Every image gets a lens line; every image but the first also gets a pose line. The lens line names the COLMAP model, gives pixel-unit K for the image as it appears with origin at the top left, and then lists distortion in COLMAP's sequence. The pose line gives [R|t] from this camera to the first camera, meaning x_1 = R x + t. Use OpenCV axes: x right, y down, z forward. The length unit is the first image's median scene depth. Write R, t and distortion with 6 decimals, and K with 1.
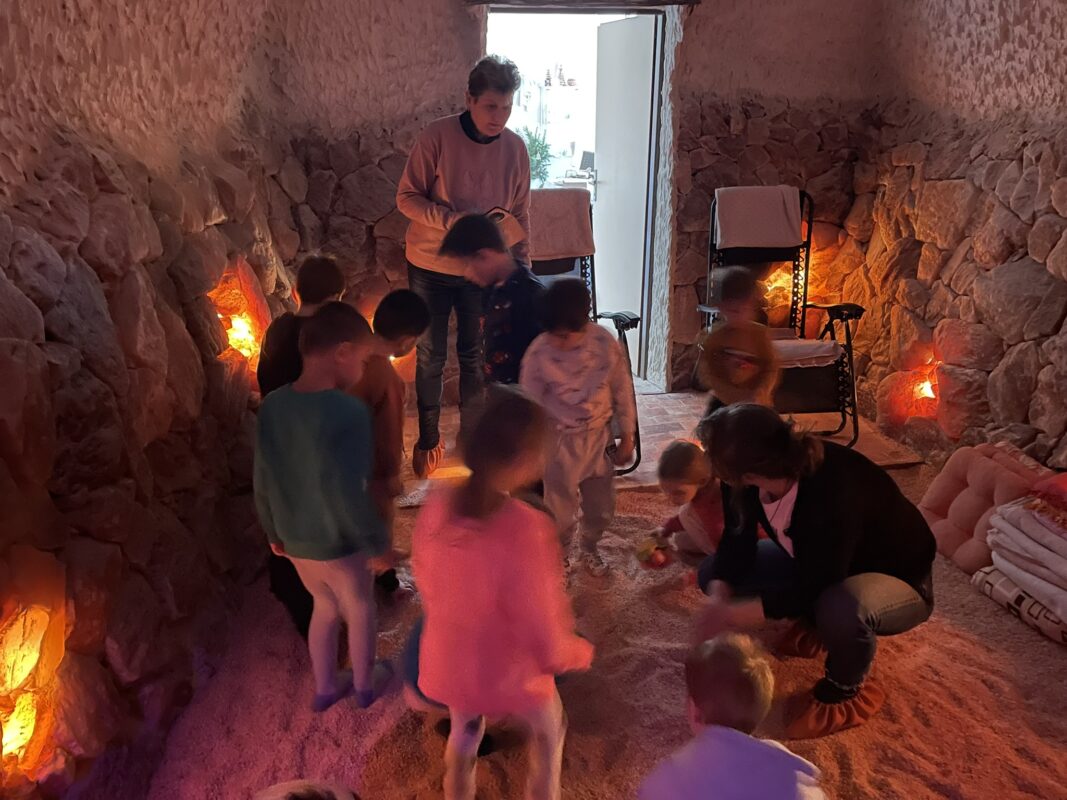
lens RADIAL K [[800.4, 0, 536.6], [0, 800.4, 398.1], [0, 0, 1]] dist [0.092821, -0.117815]
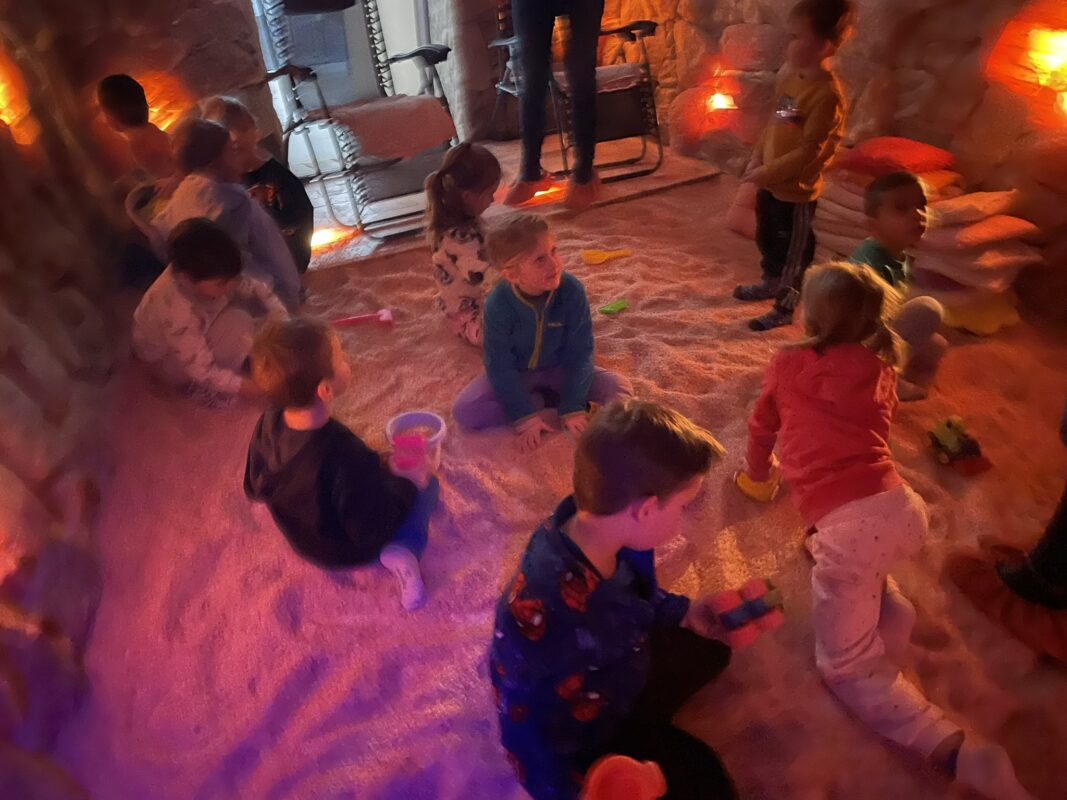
lens RADIAL K [[800.4, 0, 531.9], [0, 800.4, 399.2], [0, 0, 1]] dist [0.092821, -0.117815]
pose [[0.935463, -0.209374, 0.284729, -0.136724], [0.138614, 0.958436, 0.249373, 0.069719], [-0.325107, -0.193812, 0.925604, 0.032523]]
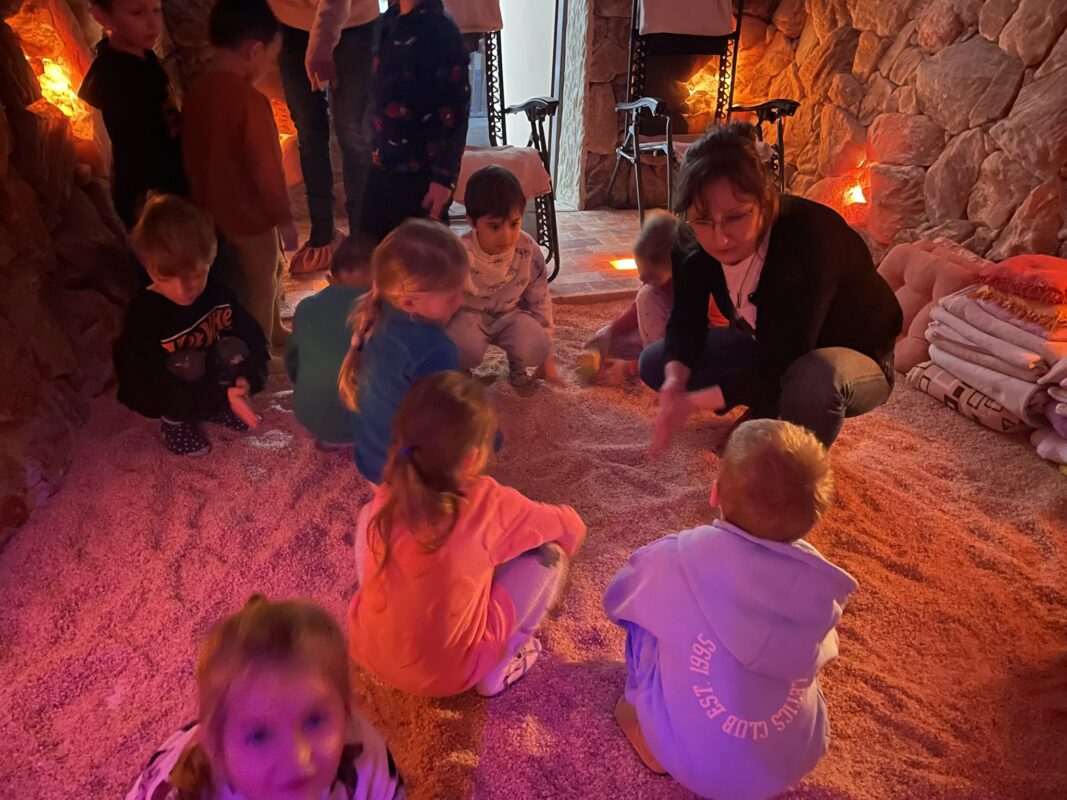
lens RADIAL K [[800.4, 0, 541.9], [0, 800.4, 410.0], [0, 0, 1]] dist [0.092821, -0.117815]
pose [[0.989017, -0.024623, 0.145734, -0.024681], [-0.000019, 0.986004, 0.166724, 0.085637], [-0.147799, -0.164896, 0.975174, 0.106139]]
